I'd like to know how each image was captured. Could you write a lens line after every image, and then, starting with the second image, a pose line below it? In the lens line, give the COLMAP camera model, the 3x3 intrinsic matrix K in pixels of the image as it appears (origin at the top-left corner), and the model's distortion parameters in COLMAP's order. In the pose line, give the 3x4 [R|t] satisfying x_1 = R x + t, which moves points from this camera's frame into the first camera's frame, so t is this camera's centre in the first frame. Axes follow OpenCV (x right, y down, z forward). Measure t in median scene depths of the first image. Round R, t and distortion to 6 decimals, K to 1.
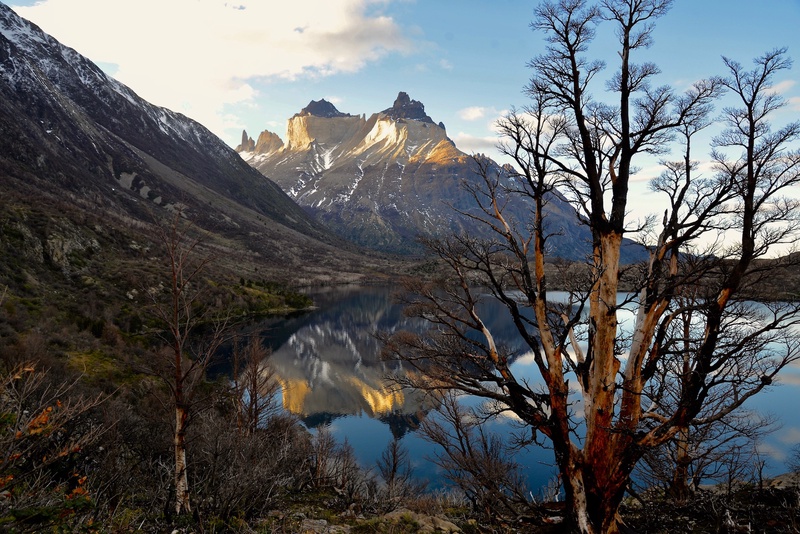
lens RADIAL K [[554.9, 0, 386.2], [0, 554.9, 271.2], [0, 0, 1]] dist [-0.043829, 0.003956]
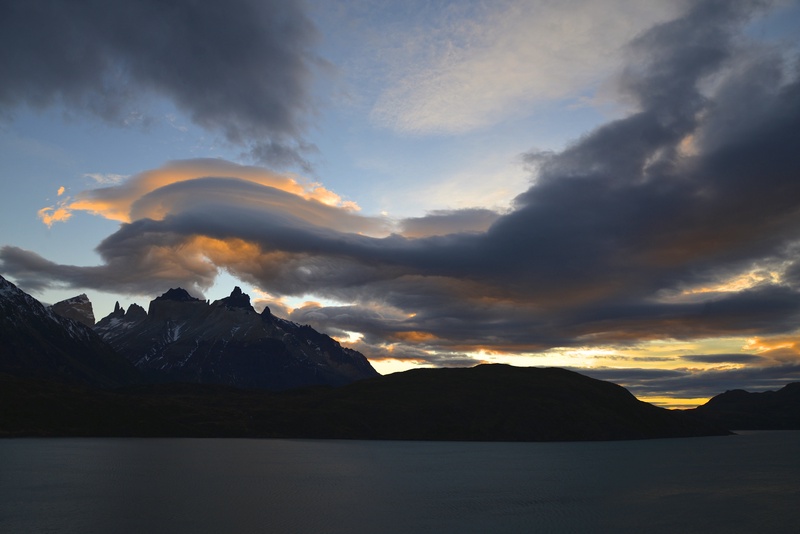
lens RADIAL K [[554.9, 0, 386.2], [0, 554.9, 271.2], [0, 0, 1]] dist [-0.043829, 0.003956]
pose [[0.976975, 0.059398, 0.204917, 0.125433], [-0.003031, 0.964231, -0.265048, 0.017824], [-0.213331, 0.258324, 0.942209, -0.504907]]
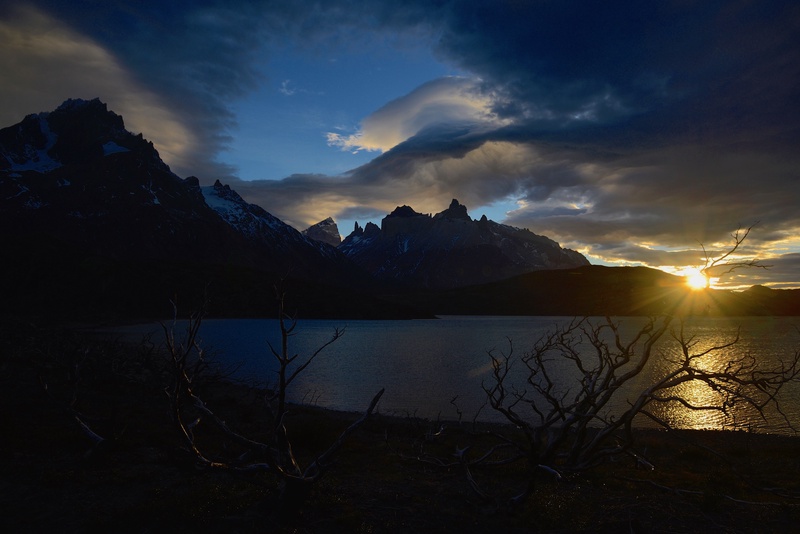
lens RADIAL K [[554.9, 0, 386.2], [0, 554.9, 271.2], [0, 0, 1]] dist [-0.043829, 0.003956]
pose [[0.979759, -0.024153, -0.198720, 0.165743], [0.005385, 0.995515, -0.094449, 0.026487], [0.200110, 0.091467, 0.975495, -0.612041]]
